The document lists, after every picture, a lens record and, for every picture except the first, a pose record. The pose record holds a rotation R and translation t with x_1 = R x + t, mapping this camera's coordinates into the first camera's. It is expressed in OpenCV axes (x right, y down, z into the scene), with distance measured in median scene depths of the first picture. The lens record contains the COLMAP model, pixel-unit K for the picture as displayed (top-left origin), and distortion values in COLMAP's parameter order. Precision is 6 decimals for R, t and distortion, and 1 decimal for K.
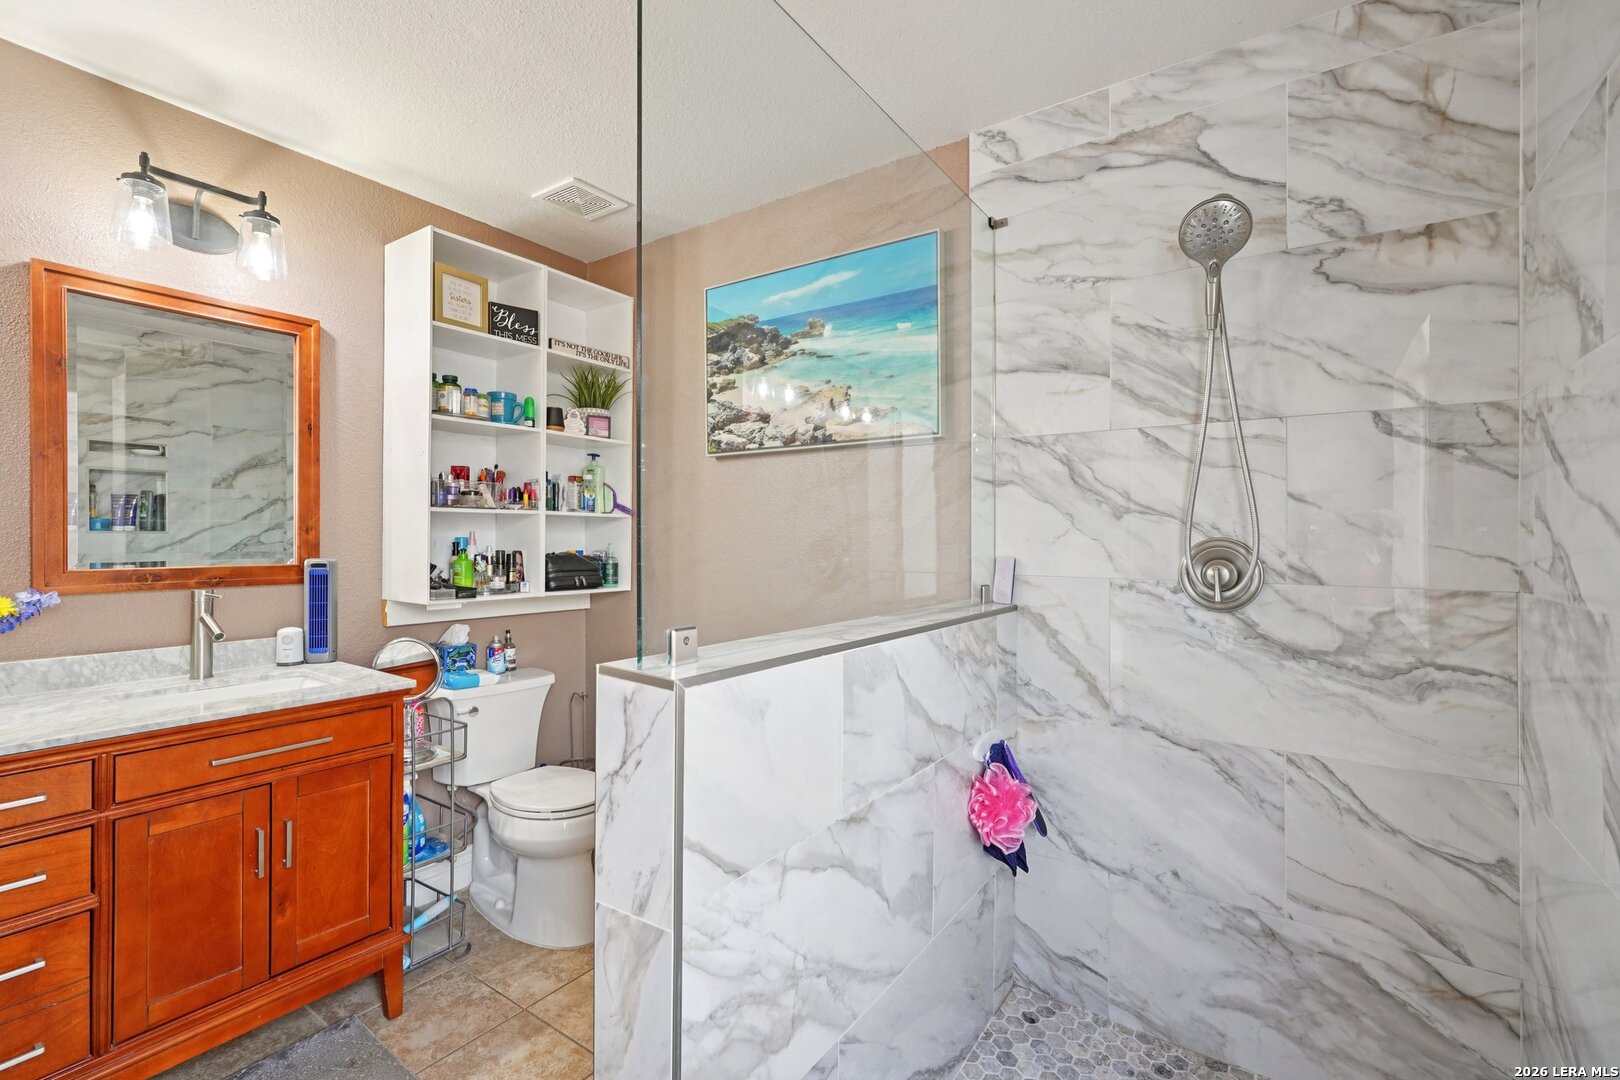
lens RADIAL K [[728.1, 0, 806.7], [0, 728.1, 536.1], [0, 0, 1]] dist [-0.004430, 0.000419]
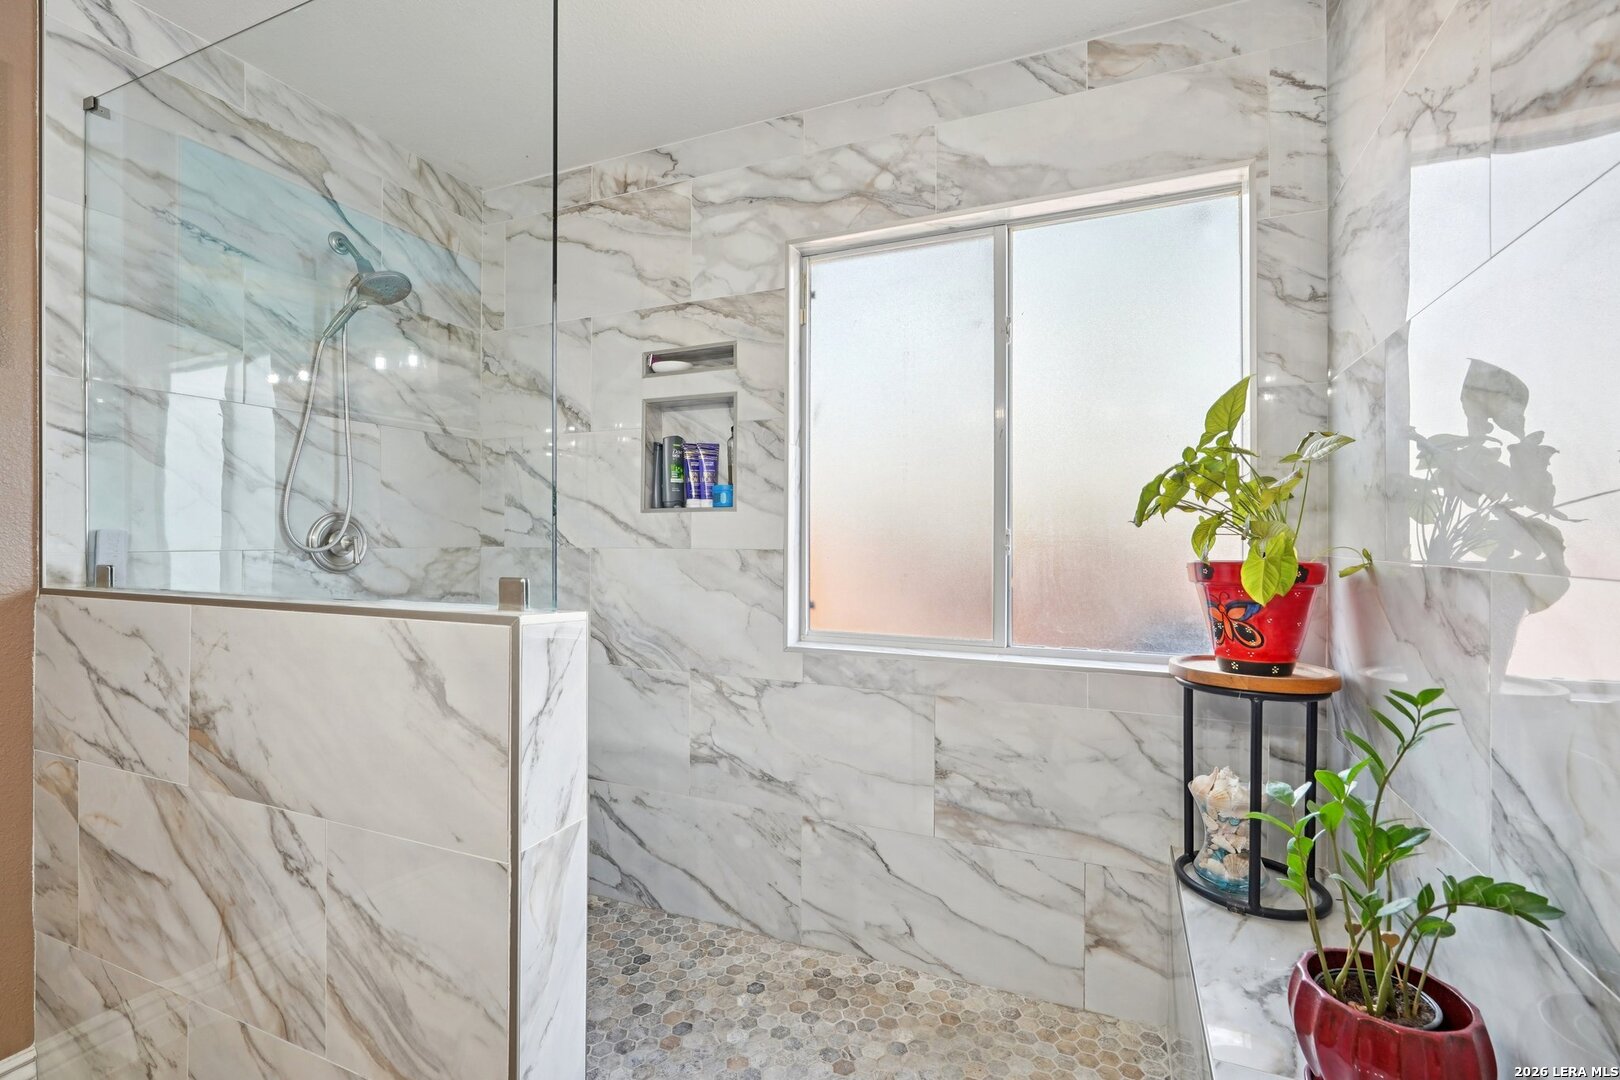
lens RADIAL K [[728.1, 0, 808.4], [0, 728.1, 538.6], [0, 0, 1]] dist [-0.004430, 0.000419]
pose [[-0.217658, -0.005552, 0.976009, -0.850614], [-0.002091, 0.999984, 0.005222, 0.040245], [-0.976023, -0.000904, -0.217666, 0.524560]]
